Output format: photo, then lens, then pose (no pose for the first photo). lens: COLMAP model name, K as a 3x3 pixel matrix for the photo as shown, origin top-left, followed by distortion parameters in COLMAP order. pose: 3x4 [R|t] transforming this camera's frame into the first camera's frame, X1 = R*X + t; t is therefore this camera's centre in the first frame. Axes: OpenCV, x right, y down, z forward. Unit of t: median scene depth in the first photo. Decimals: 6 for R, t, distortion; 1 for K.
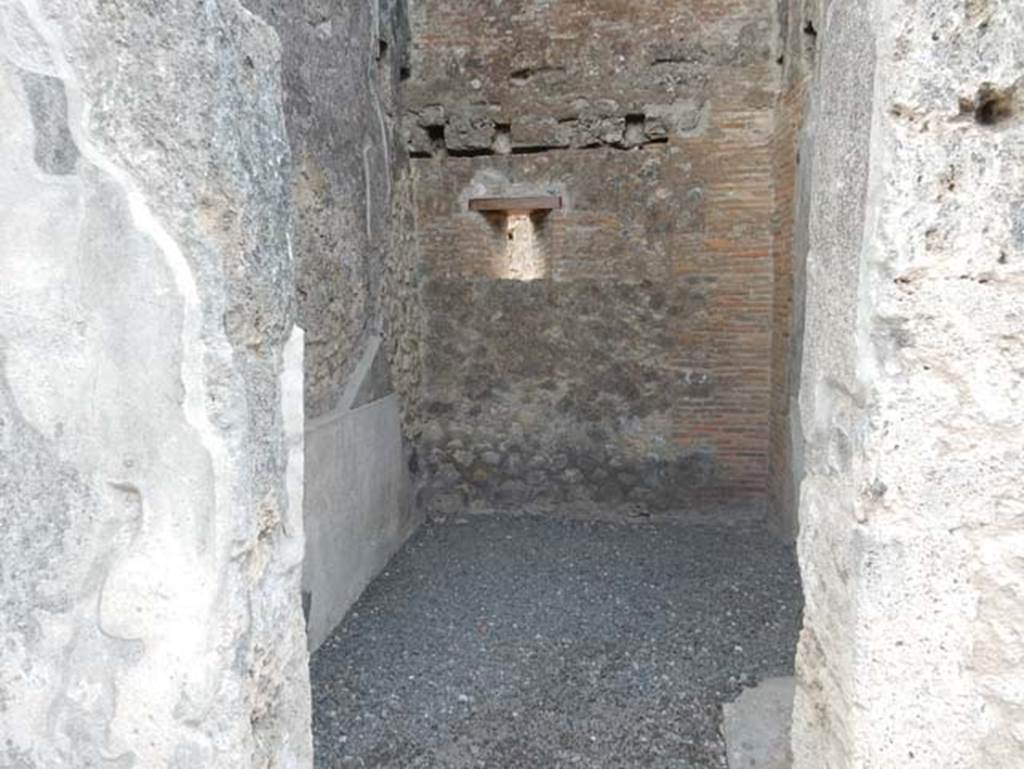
lens RADIAL K [[405.0, 0, 528.9], [0, 405.0, 389.0], [0, 0, 1]] dist [0.000091, 0.000180]
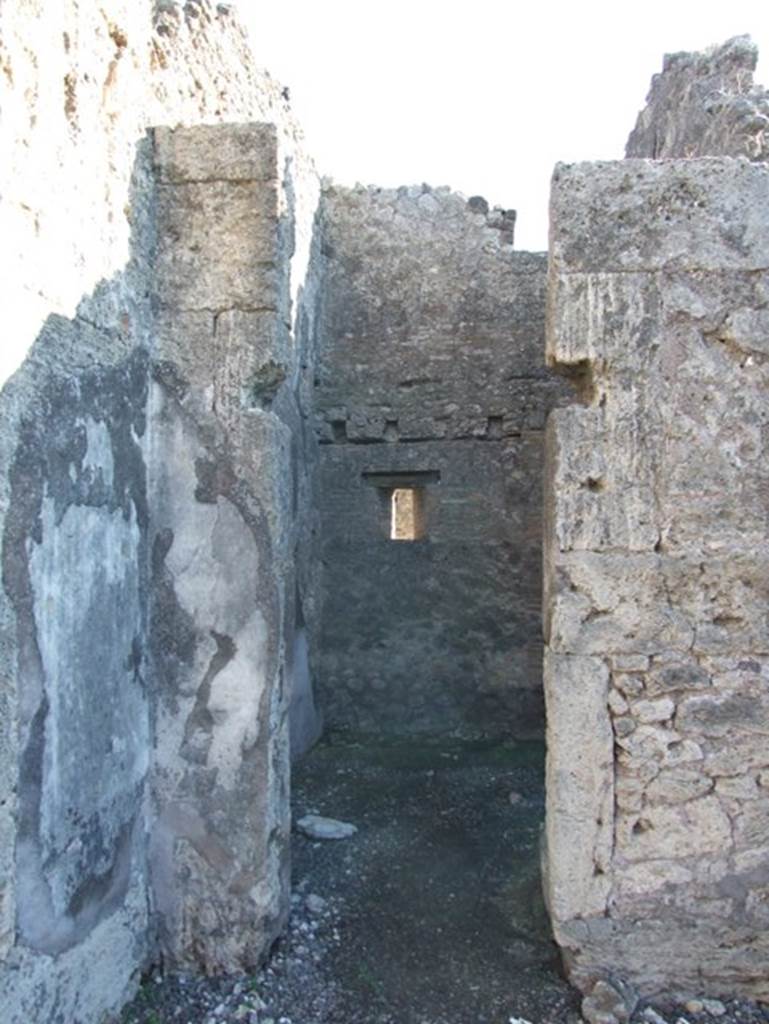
lens RADIAL K [[1032.5, 0, 384.5], [0, 1032.5, 512.0], [0, 0, 1]] dist [-0.056356, 0.041859]
pose [[0.999601, 0.009759, -0.026494, 0.000519], [-0.016171, 0.967099, -0.253888, 0.451515], [0.023145, 0.254215, 0.966871, -2.084218]]
